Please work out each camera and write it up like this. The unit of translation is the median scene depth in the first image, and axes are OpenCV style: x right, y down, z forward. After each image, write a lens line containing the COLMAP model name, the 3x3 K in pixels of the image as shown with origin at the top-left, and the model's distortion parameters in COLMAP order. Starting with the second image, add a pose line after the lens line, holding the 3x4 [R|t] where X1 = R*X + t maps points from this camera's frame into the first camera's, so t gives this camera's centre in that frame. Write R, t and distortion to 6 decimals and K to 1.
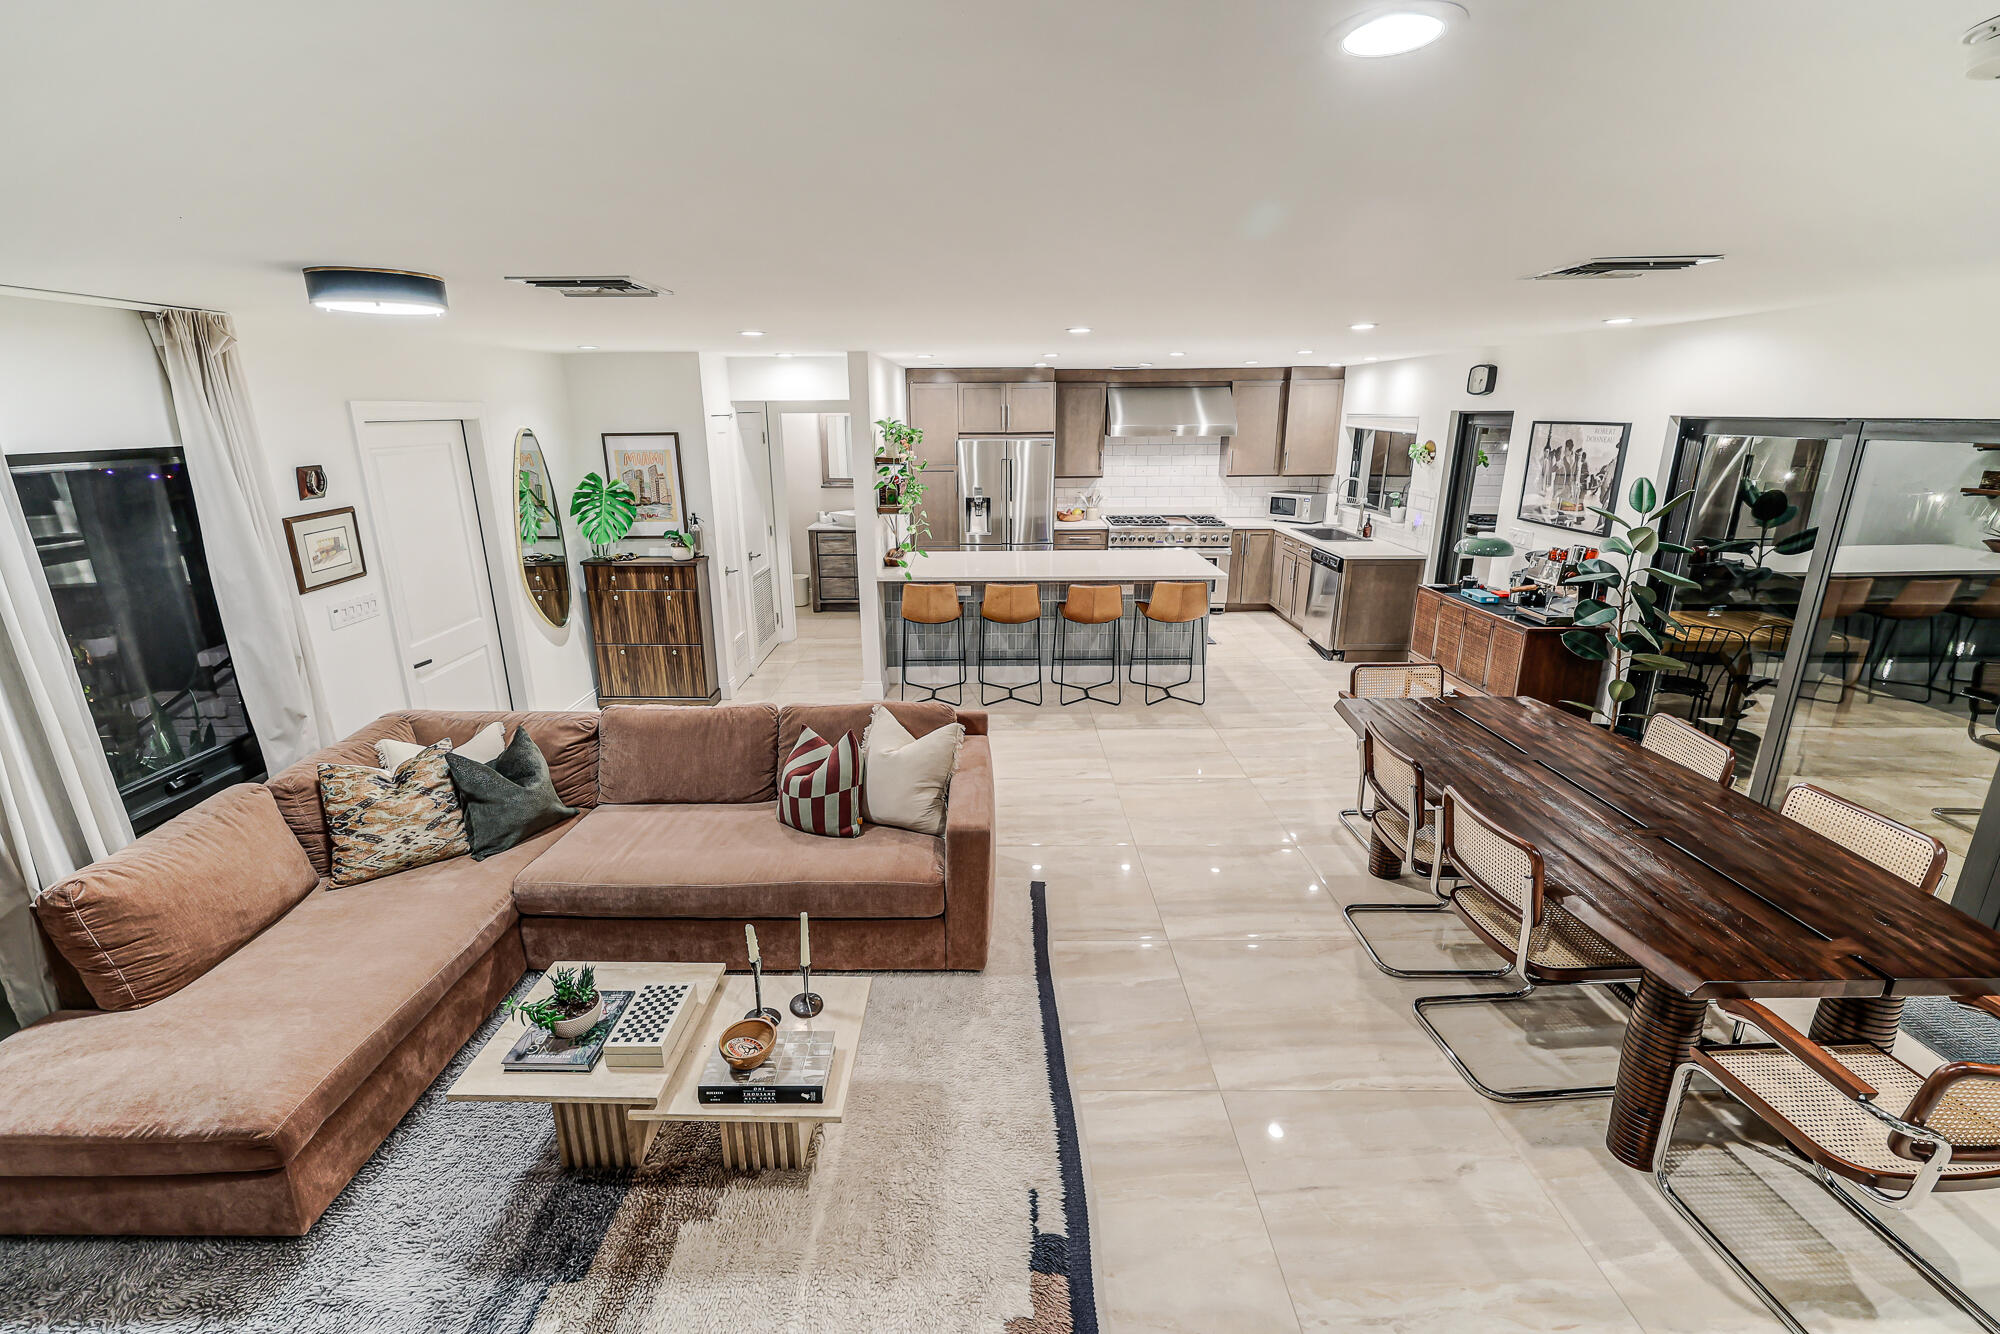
lens RADIAL K [[868.5, 0, 1000.0], [0, 868.5, 667.0], [0, 0, 1]] dist [0.000067, 0.000080]
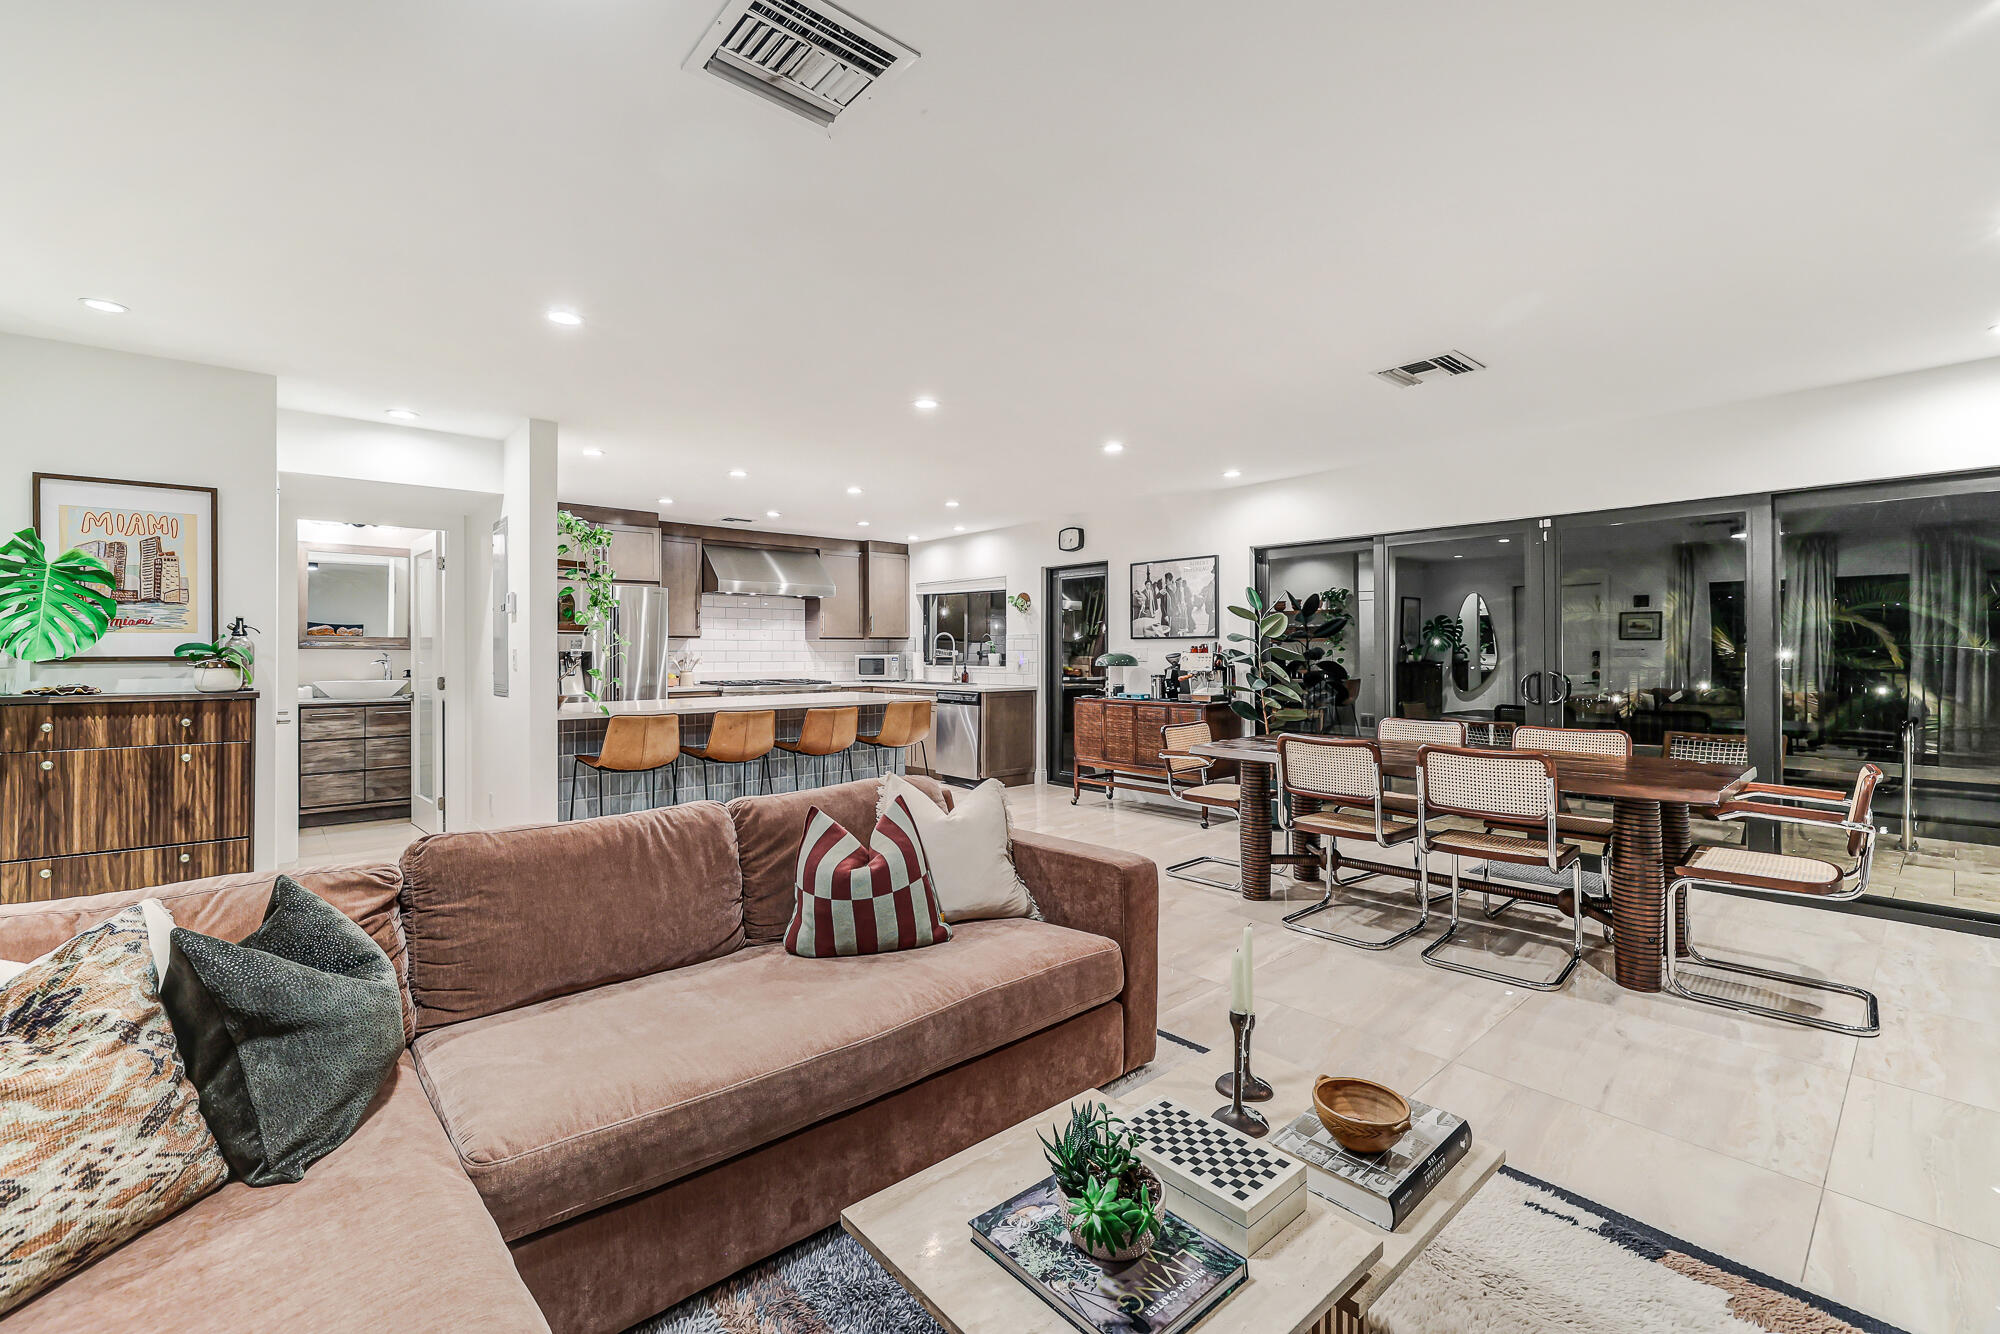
lens RADIAL K [[840.9, 0, 1000.0], [0, 840.9, 667.0], [0, 0, 1]] dist [-0.001129, -0.000216]
pose [[0.748006, -0.009838, 0.663619, -0.368944], [0.192652, 0.960057, -0.202917, 0.082049], [-0.635116, 0.279631, 0.720024, 0.267103]]
